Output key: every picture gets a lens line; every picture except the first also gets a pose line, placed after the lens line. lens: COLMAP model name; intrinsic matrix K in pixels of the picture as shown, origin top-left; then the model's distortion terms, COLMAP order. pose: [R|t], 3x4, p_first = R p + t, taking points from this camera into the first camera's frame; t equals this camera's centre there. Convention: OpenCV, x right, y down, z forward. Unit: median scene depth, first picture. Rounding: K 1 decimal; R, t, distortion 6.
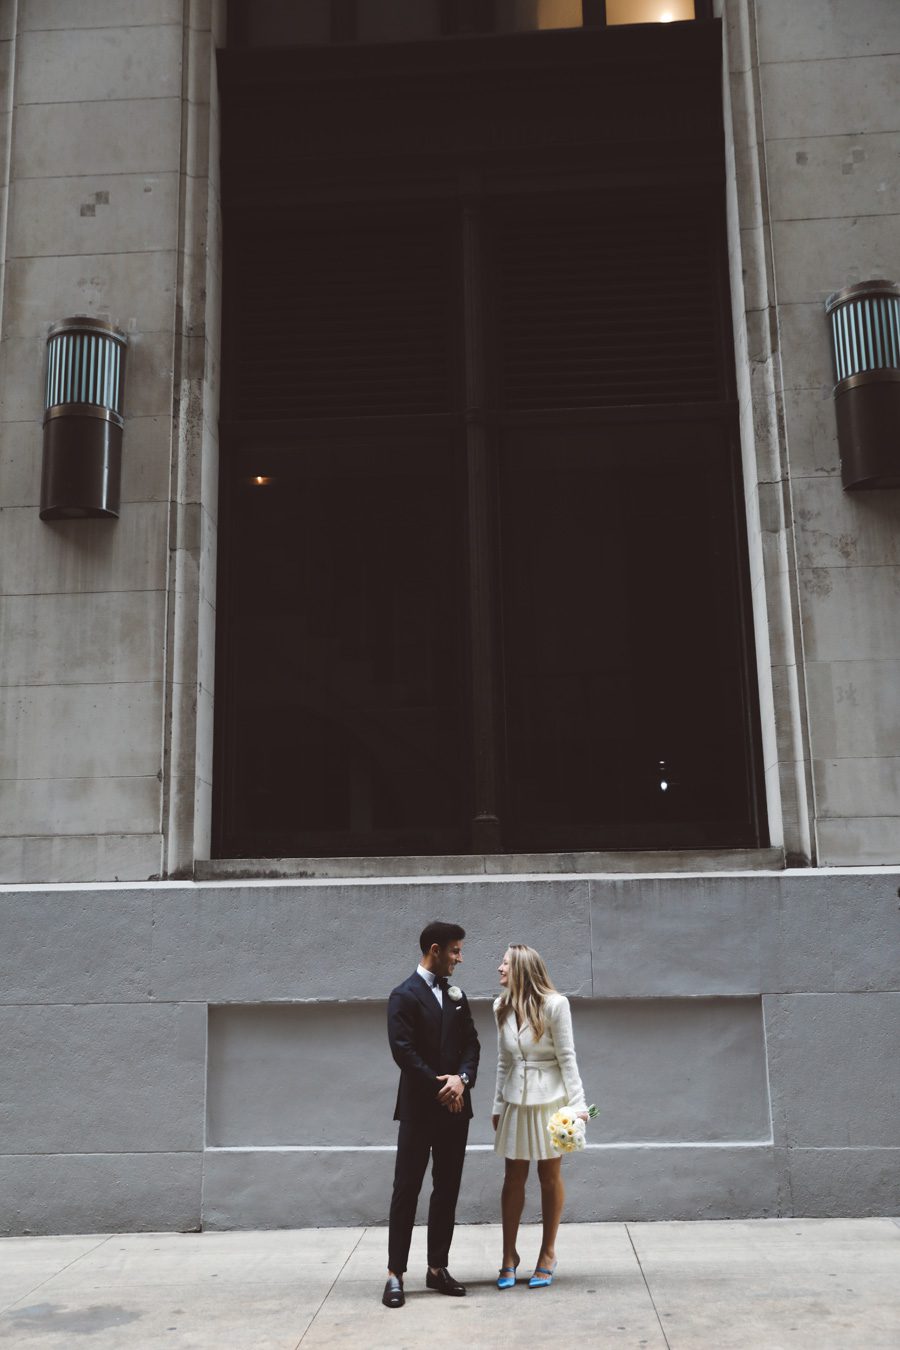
lens RADIAL K [[1402.8, 0, 449.6], [0, 1402.8, 679.1], [0, 0, 1]] dist [-0.002121, 0.103848]
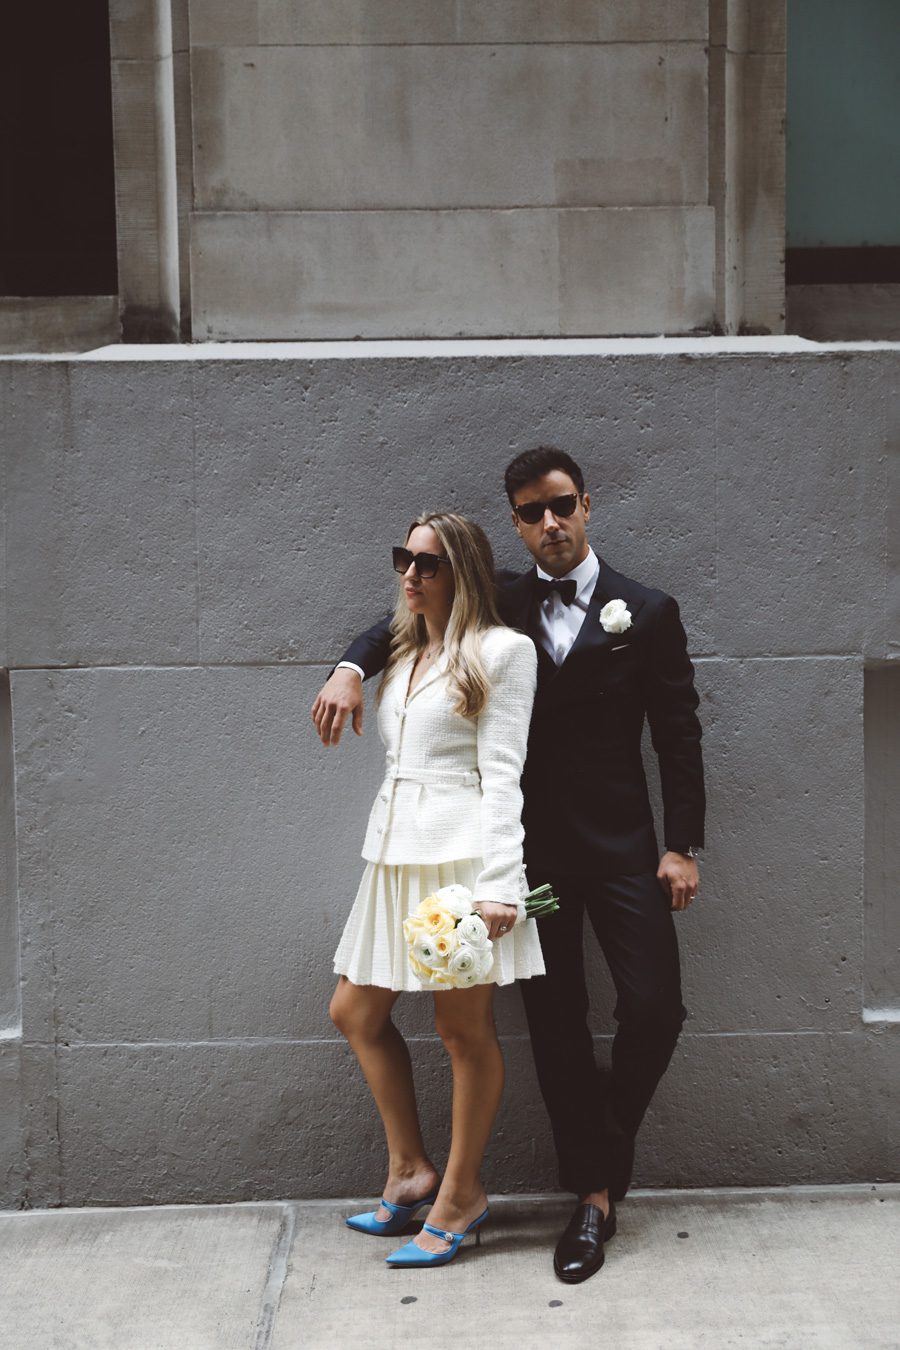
lens RADIAL K [[1402.8, 0, 449.6], [0, 1402.8, 679.1], [0, 0, 1]] dist [-0.002121, 0.103848]
pose [[0.997541, 0.000413, 0.070085, 0.305638], [-0.019589, 0.961772, 0.273149, 0.116401], [-0.067293, -0.273850, 0.959415, 0.604532]]
